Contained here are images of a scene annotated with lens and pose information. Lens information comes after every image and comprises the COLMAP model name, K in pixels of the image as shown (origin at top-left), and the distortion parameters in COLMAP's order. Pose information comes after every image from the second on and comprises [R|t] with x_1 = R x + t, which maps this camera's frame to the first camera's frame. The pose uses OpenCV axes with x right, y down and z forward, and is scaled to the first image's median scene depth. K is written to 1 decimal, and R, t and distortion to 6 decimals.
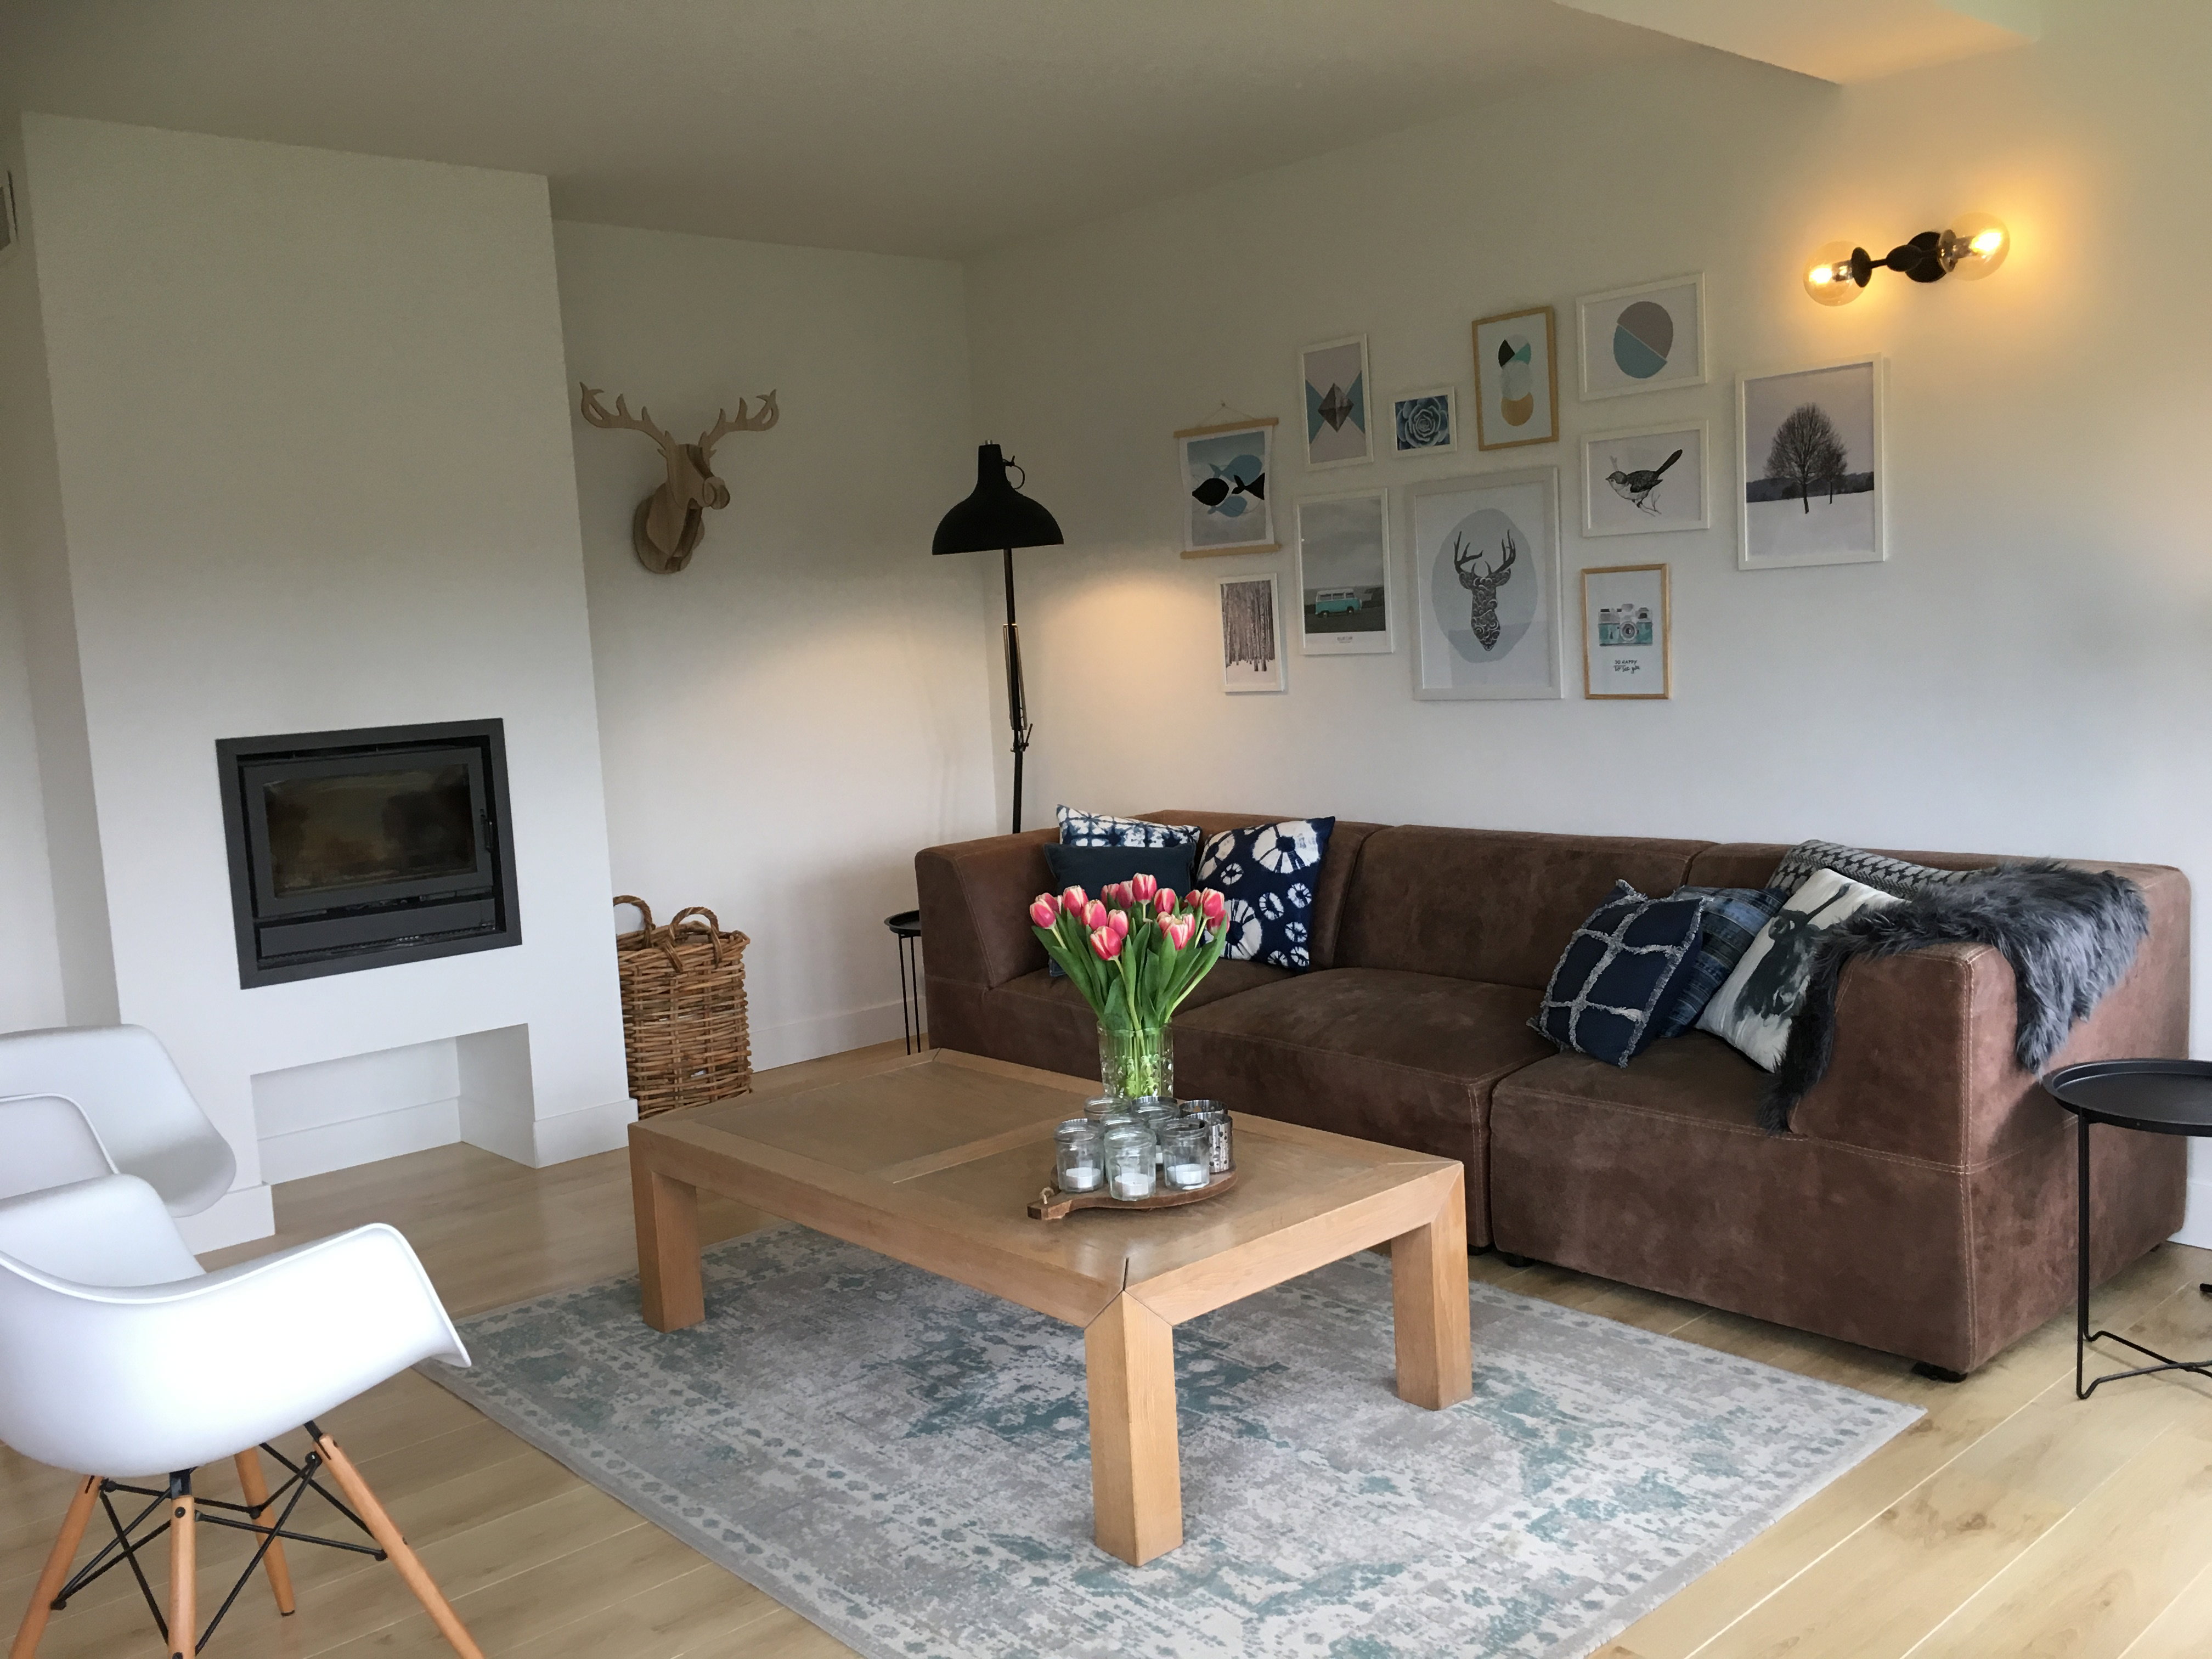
lens RADIAL K [[1869.8, 0, 1105.1], [0, 1869.8, 822.7], [0, 0, 1]] dist [0.054376, -0.011126]
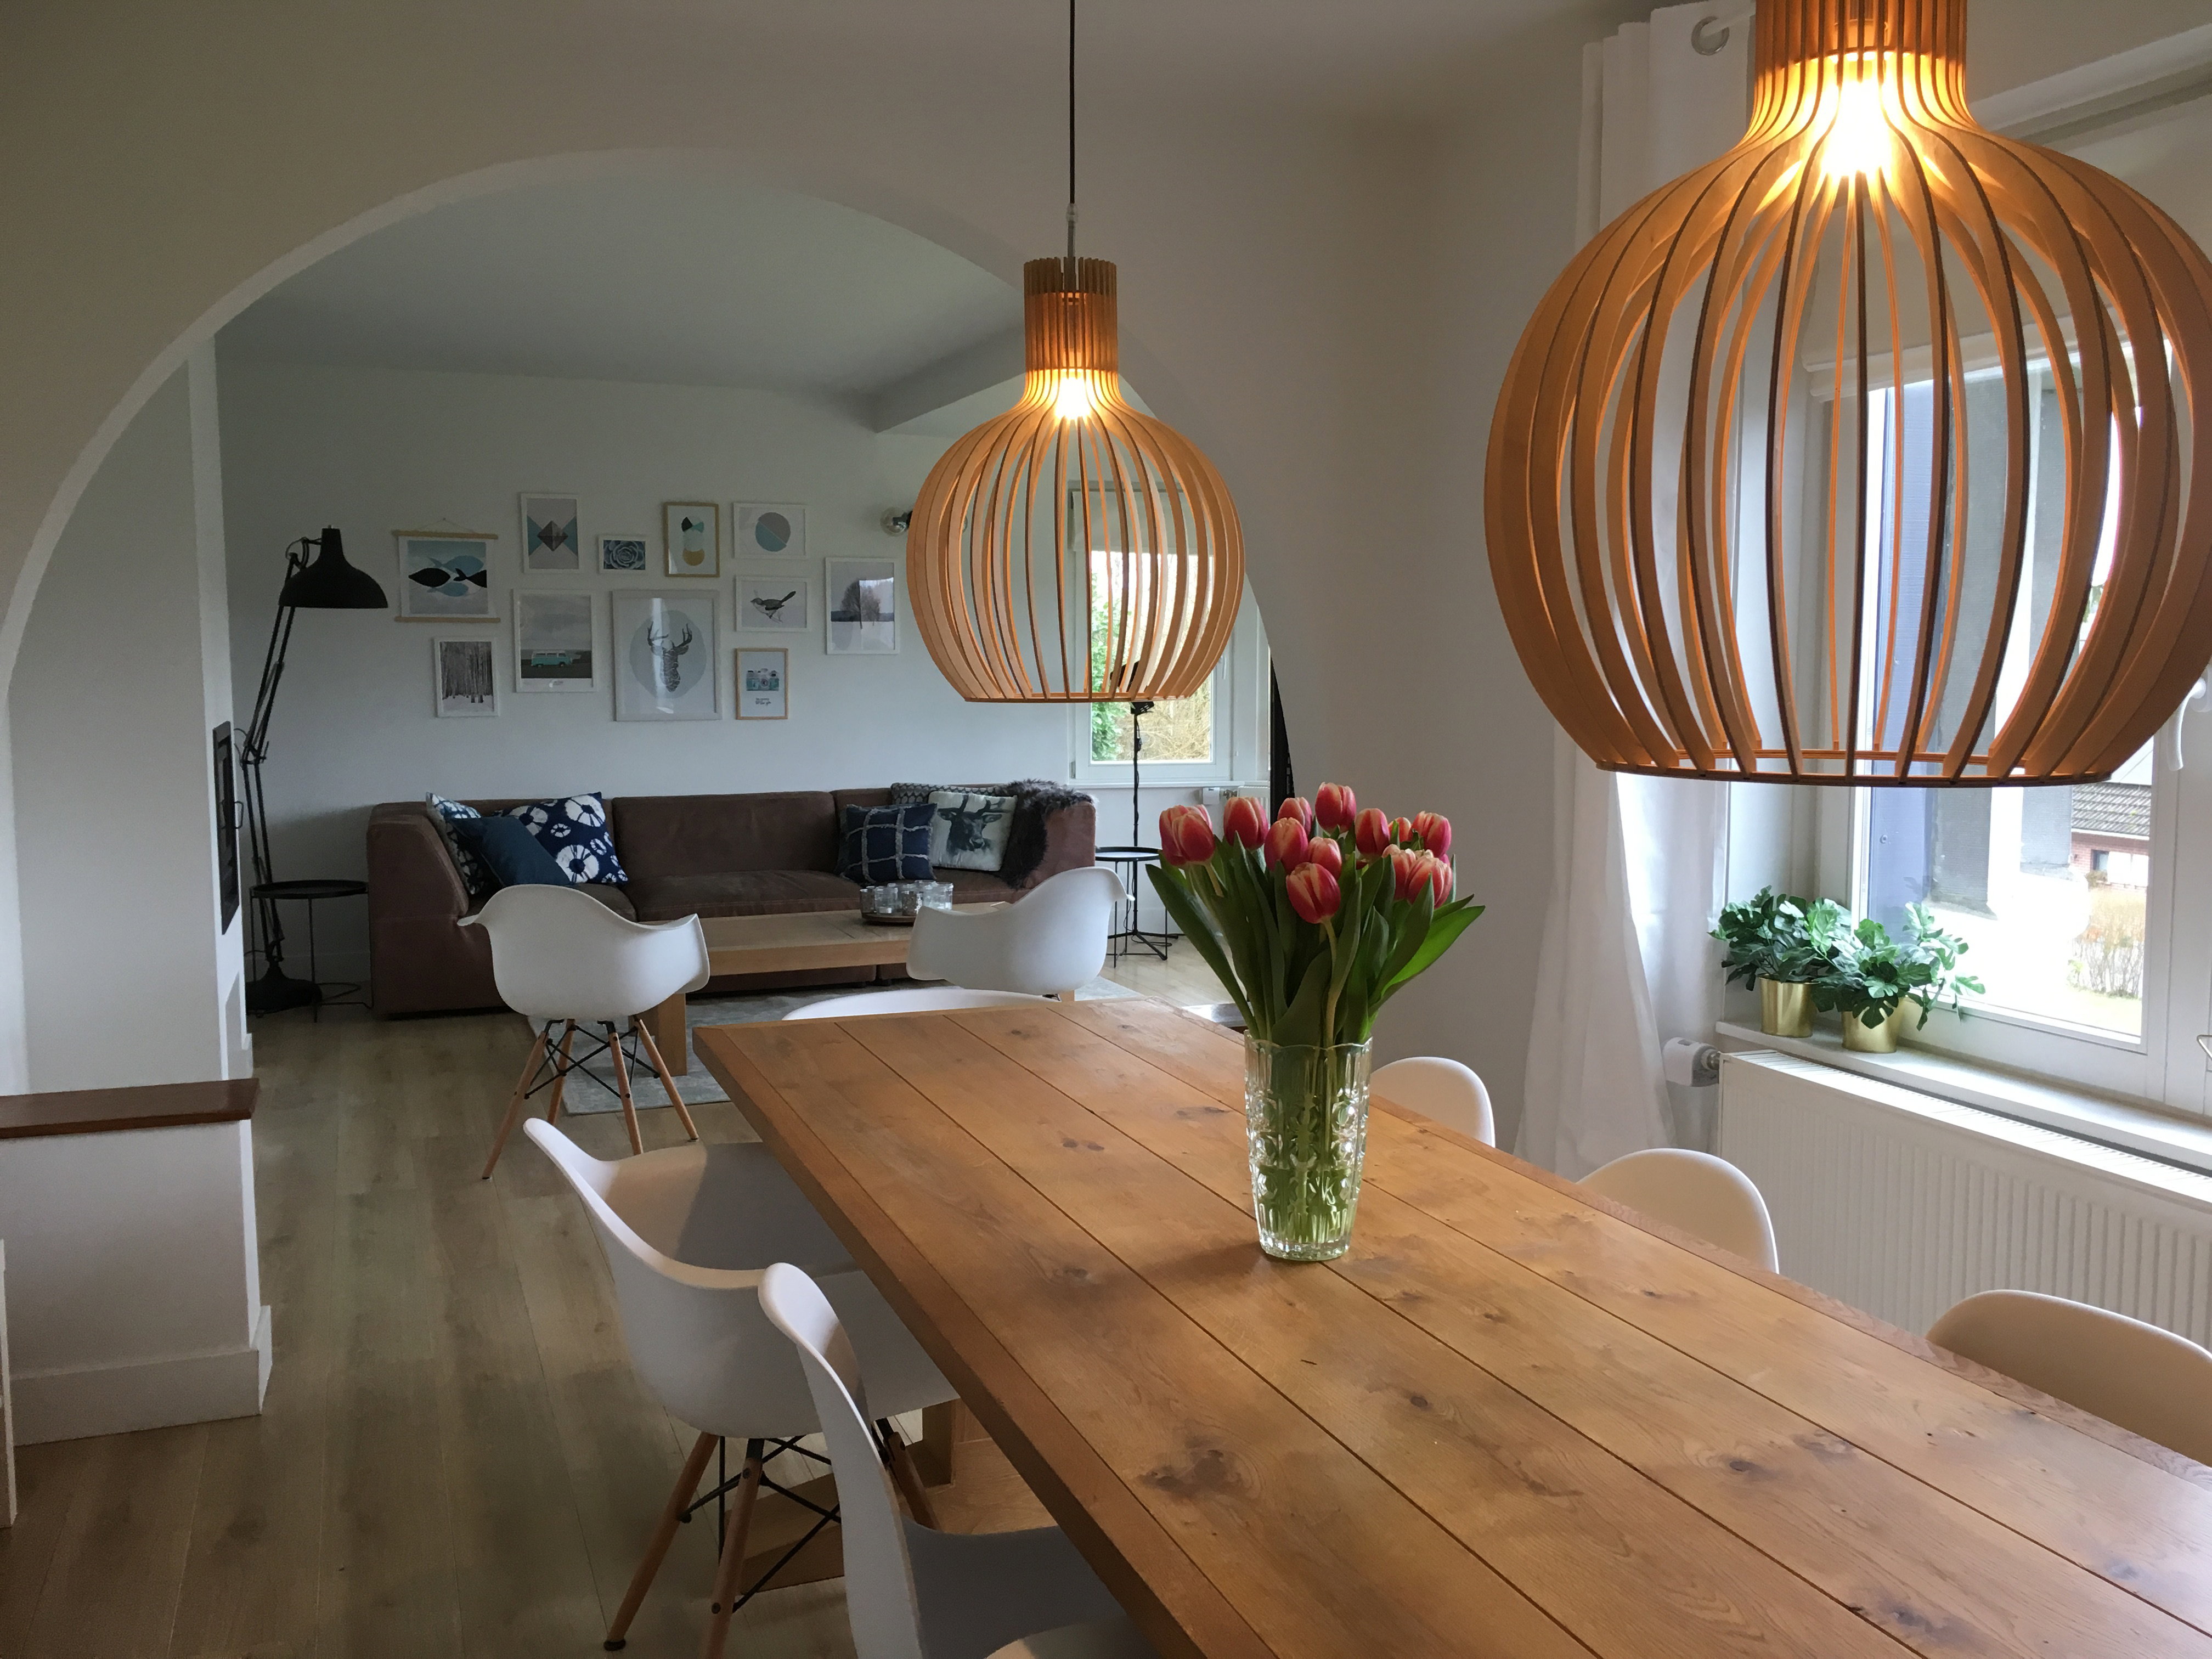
lens RADIAL K [[1869.8, 0, 1107.9], [0, 1869.8, 825.2], [0, 0, 1]] dist [0.054376, -0.011126]
pose [[0.355786, -0.038159, 0.933788, -1.270363], [0.082958, 0.996511, 0.009114, 0.048238], [-0.930878, 0.074222, 0.357710, 0.017658]]
